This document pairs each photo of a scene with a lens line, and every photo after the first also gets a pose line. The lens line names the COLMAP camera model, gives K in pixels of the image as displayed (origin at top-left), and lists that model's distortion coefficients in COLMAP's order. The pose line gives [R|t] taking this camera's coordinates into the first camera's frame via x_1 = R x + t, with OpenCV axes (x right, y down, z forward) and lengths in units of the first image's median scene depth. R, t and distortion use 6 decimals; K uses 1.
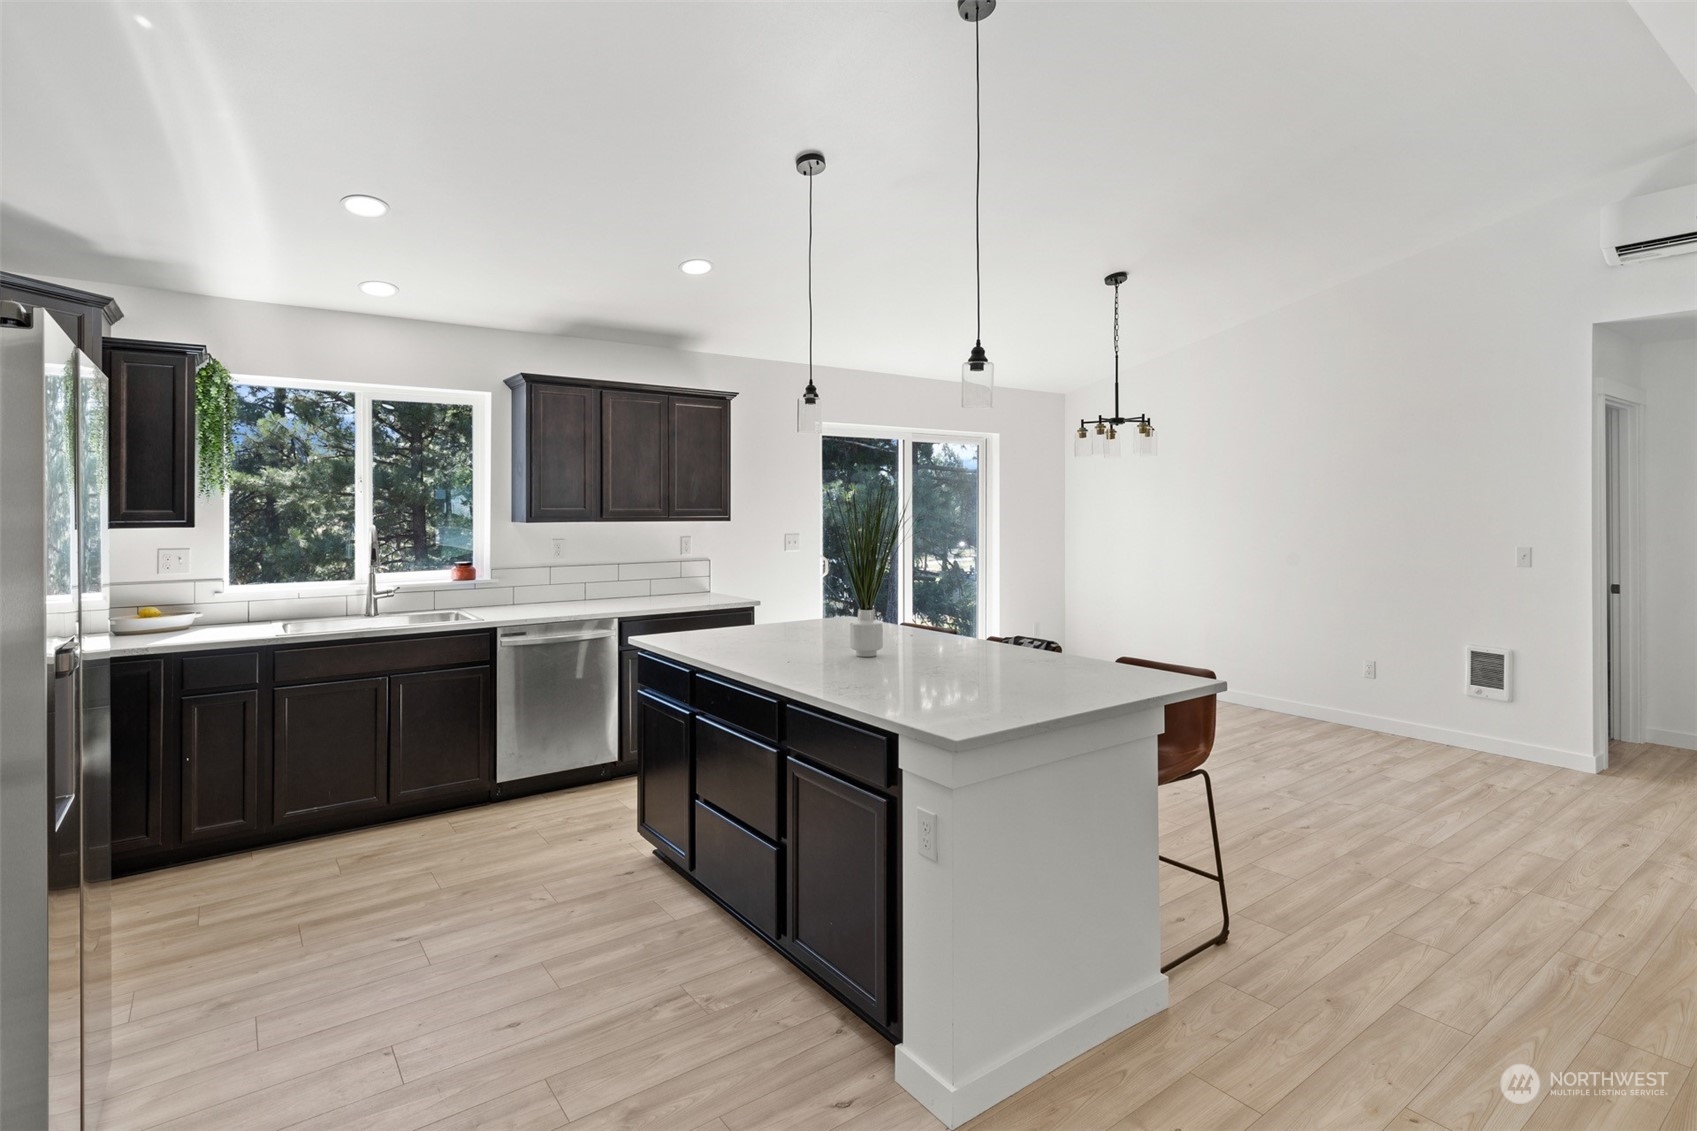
lens RADIAL K [[841.3, 0, 847.7], [0, 841.3, 540.1], [0, 0, 1]] dist [0.002625, 0.000318]
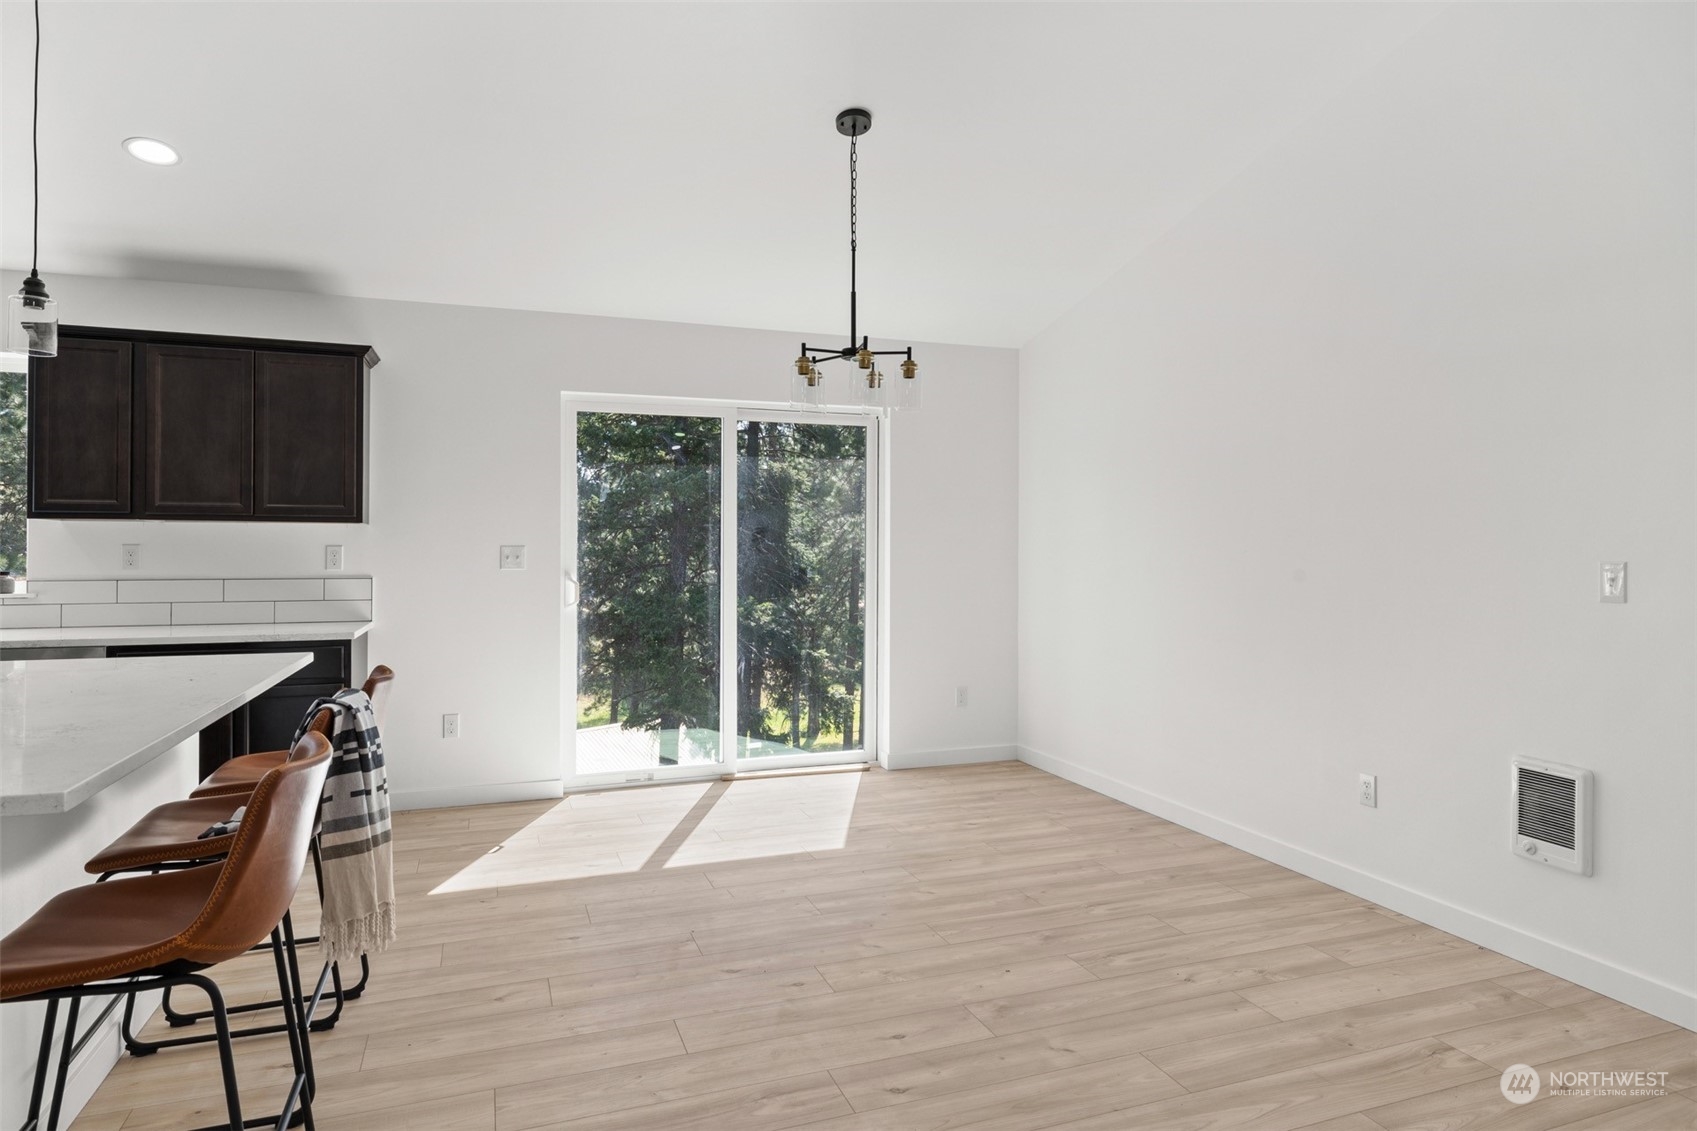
lens RADIAL K [[978.2, 0, 848.5], [0, 978.2, 565.5], [0, 0, 1]] dist [-0.000012, -0.000182]
pose [[0.960546, 0.007587, -0.278016, 0.514564], [-0.014499, 0.999635, -0.022814, 0.028213], [0.277741, 0.025945, 0.960305, 0.314849]]
